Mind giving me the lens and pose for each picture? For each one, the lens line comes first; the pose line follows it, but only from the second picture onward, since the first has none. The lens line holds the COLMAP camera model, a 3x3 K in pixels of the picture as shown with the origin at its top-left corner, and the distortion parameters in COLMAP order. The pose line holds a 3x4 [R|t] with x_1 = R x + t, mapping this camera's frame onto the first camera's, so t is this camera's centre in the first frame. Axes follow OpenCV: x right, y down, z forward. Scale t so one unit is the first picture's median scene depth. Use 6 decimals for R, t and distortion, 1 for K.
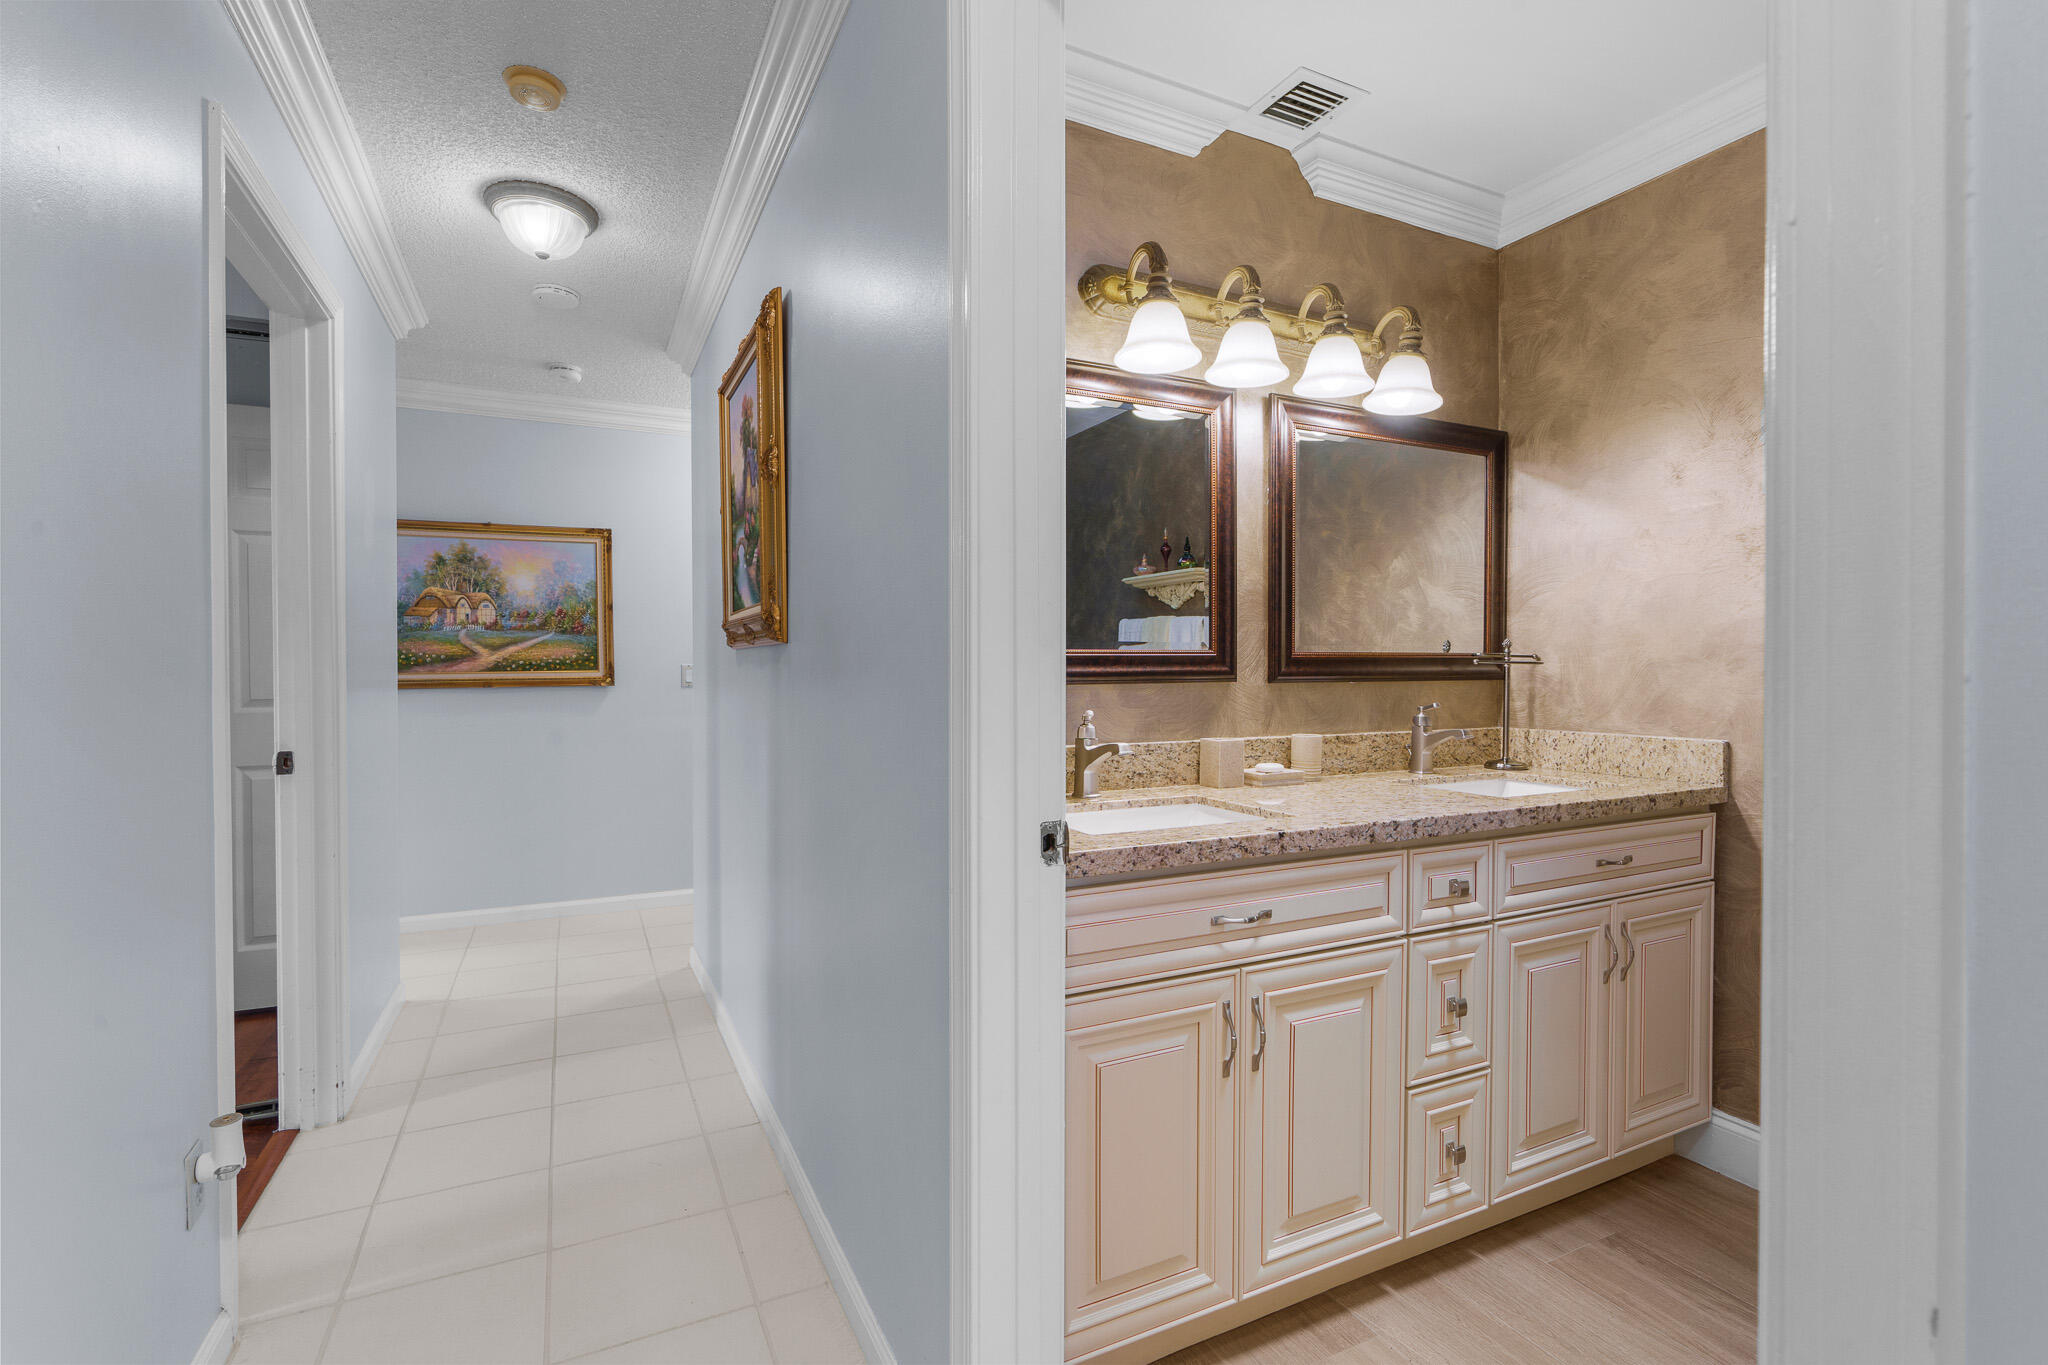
lens RADIAL K [[924.8, 0, 1013.5], [0, 924.8, 680.2], [0, 0, 1]] dist [-0.007437, 0.001904]
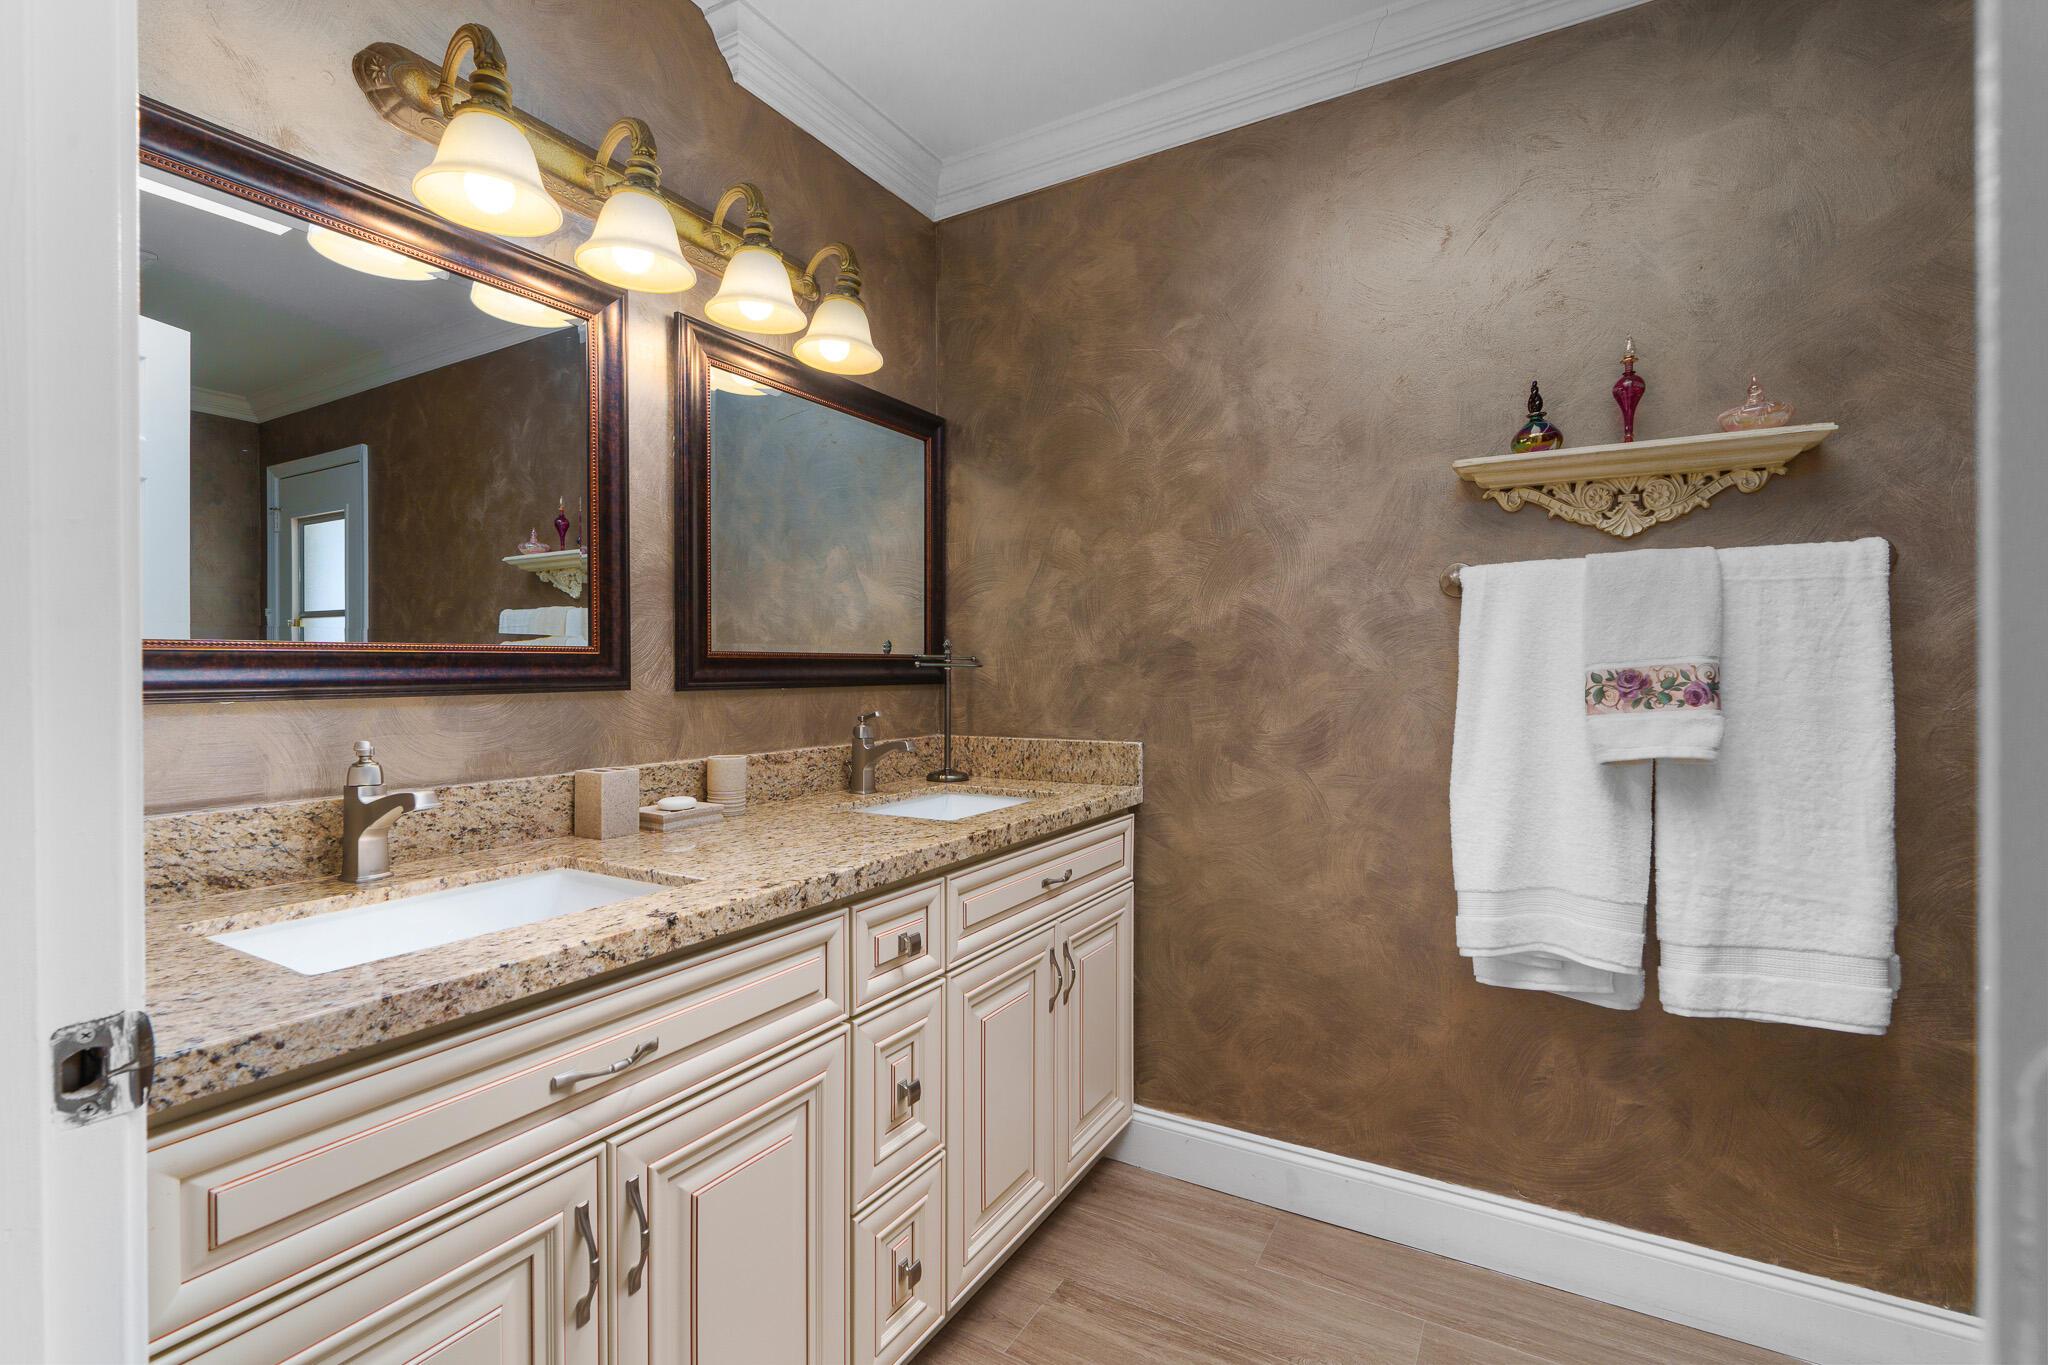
lens RADIAL K [[924.8, 0, 1013.5], [0, 924.8, 680.2], [0, 0, 1]] dist [-0.007437, 0.001904]
pose [[0.835847, -0.006925, 0.548919, 0.094772], [0.009484, 0.999953, -0.001826, -0.002082], [-0.548881, 0.006732, 0.835873, 0.221397]]
